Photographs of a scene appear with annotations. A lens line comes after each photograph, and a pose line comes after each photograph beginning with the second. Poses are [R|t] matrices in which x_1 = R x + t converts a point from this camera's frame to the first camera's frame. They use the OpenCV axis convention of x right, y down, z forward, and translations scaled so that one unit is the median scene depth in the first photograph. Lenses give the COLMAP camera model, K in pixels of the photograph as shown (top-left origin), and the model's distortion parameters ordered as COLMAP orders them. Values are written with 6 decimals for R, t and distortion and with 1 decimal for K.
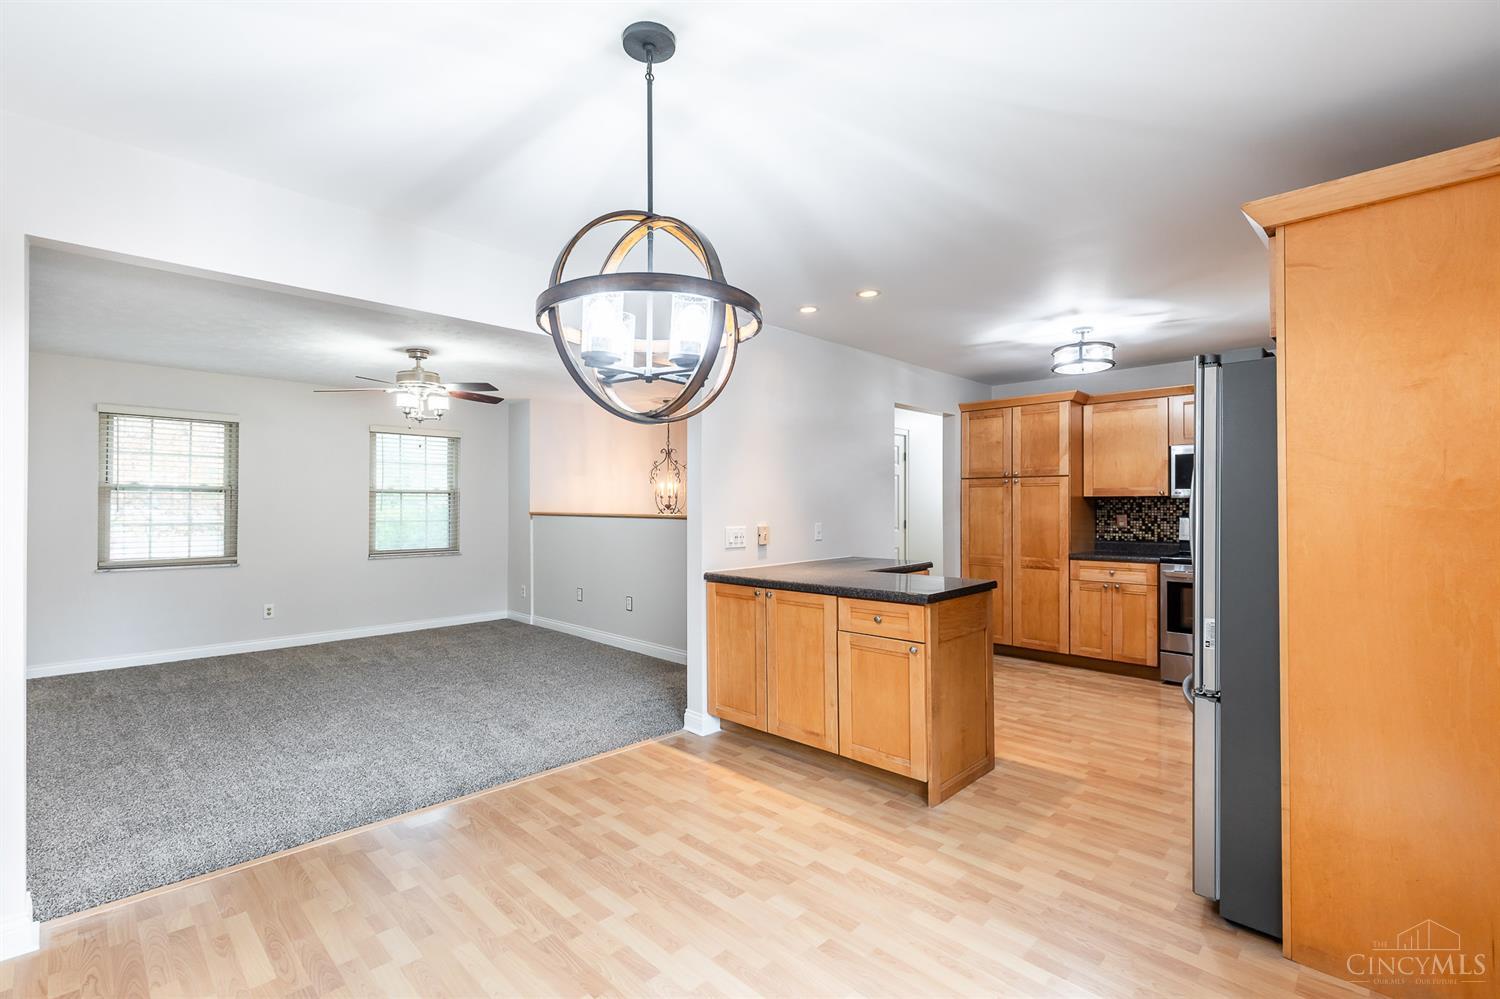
lens RADIAL K [[681.9, 0, 754.3], [0, 681.9, 498.6], [0, 0, 1]] dist [0.005695, -0.000469]
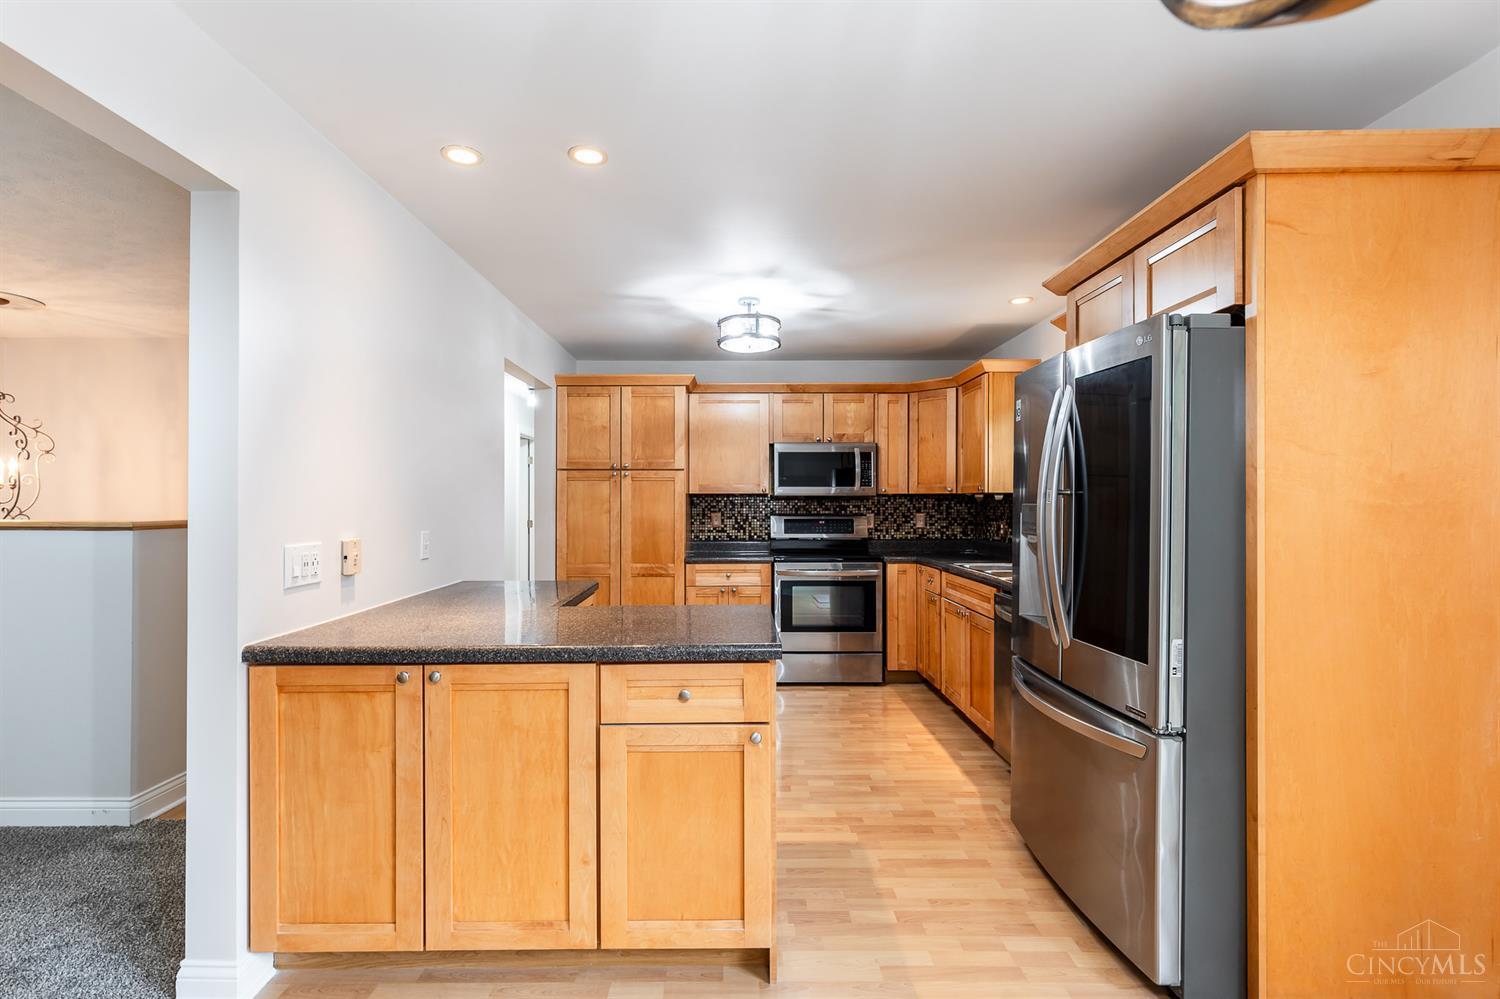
lens RADIAL K [[681.9, 0, 736.7], [0, 681.9, 501.3], [0, 0, 1]] dist [0.005695, -0.000469]
pose [[0.716856, 0.003909, 0.697210, -0.139785], [-0.007245, 0.999972, 0.001843, 0.006959], [-0.697184, -0.006373, 0.716864, 0.397449]]
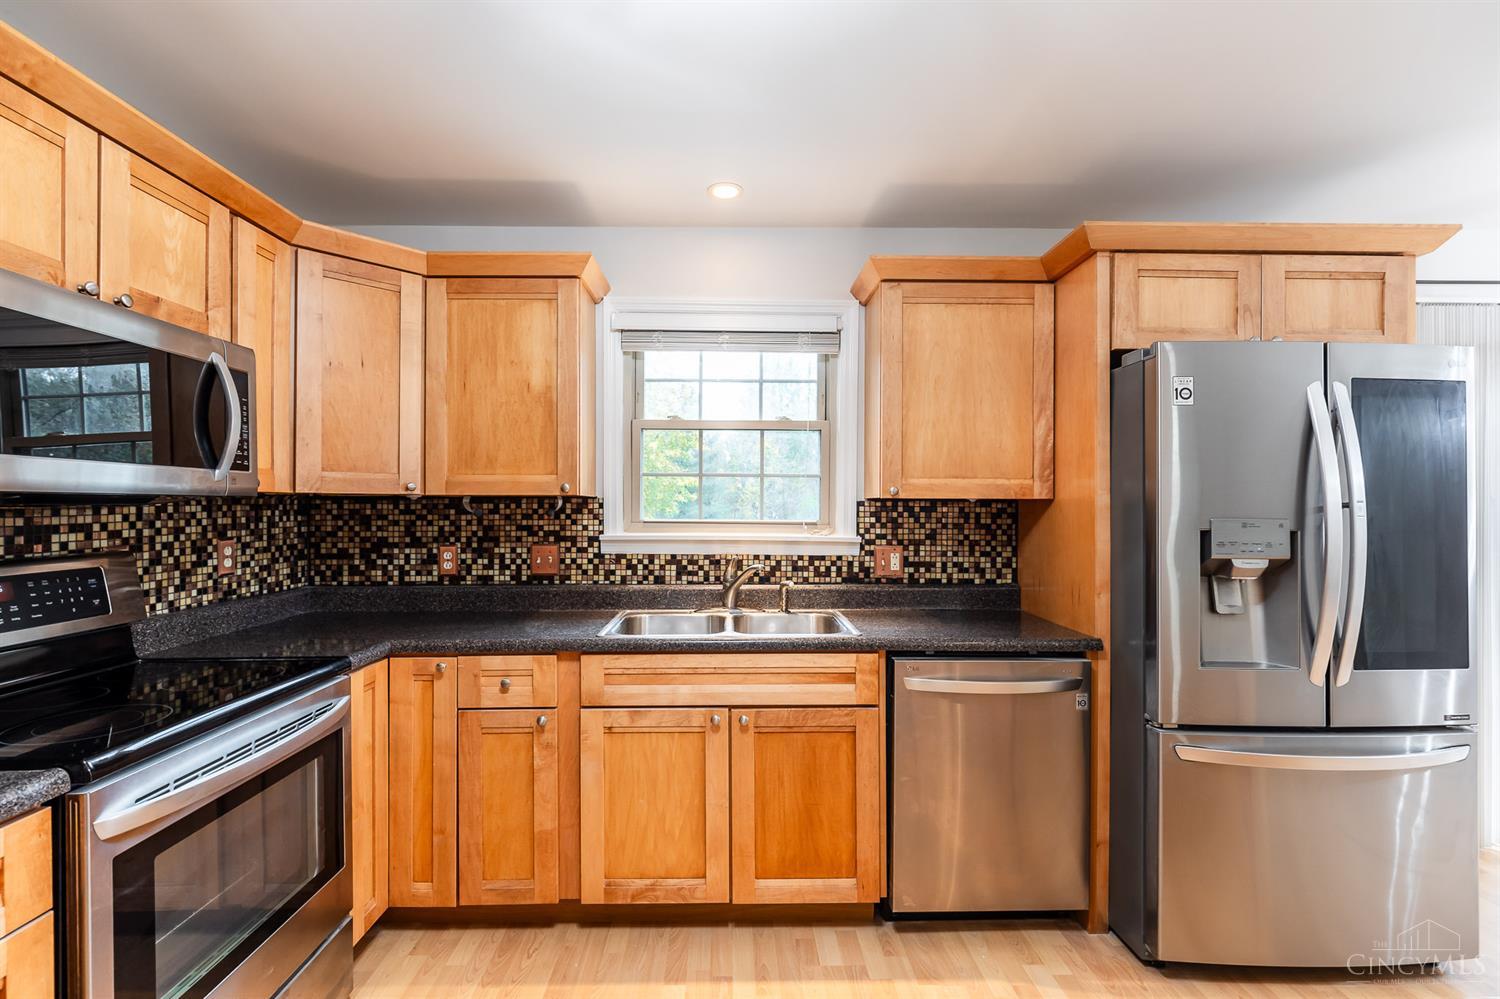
lens RADIAL K [[699.9, 0, 744.9], [0, 699.9, 504.7], [0, 0, 1]] dist [0.004382, 0.000373]
pose [[-0.695304, 0.003948, 0.718705, 0.331512], [-0.000842, 0.999980, -0.006308, 0.005124], [-0.718716, -0.004991, -0.695286, 1.170333]]
